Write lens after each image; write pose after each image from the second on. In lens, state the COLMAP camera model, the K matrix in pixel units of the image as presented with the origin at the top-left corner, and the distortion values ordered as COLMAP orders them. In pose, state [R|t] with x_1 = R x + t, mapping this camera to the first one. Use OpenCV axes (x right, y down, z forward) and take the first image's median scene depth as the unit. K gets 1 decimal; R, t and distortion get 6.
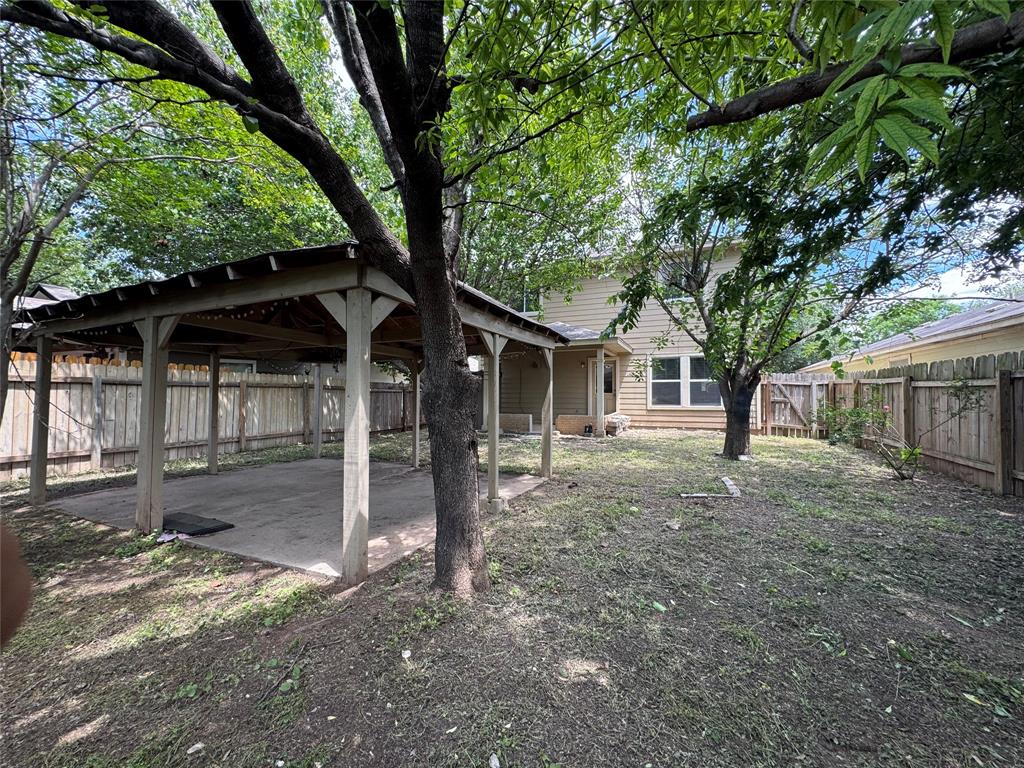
lens RADIAL K [[410.5, 0, 511.4], [0, 410.5, 385.3], [0, 0, 1]] dist [-0.008230, 0.000362]
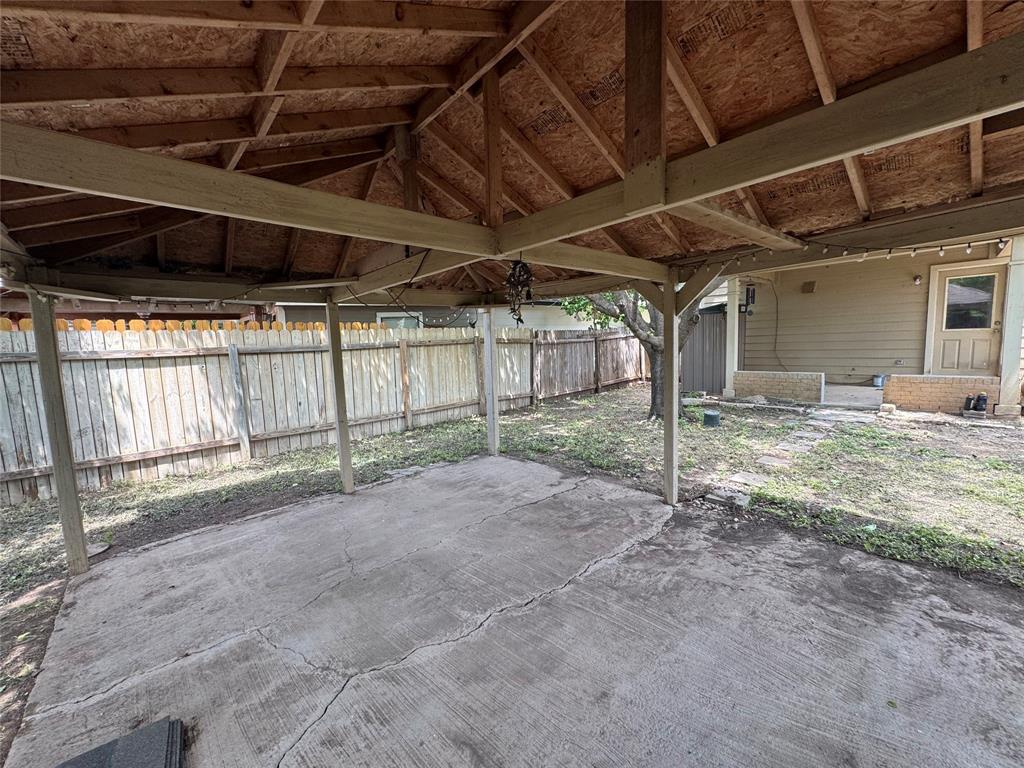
lens RADIAL K [[410.5, 0, 511.4], [0, 410.5, 385.3], [0, 0, 1]] dist [-0.008230, 0.000362]
pose [[0.919394, 0.000843, -0.393336, -0.155269], [0.054436, 0.990102, 0.129362, -0.013056], [0.389552, -0.140347, 0.910248, 0.345068]]
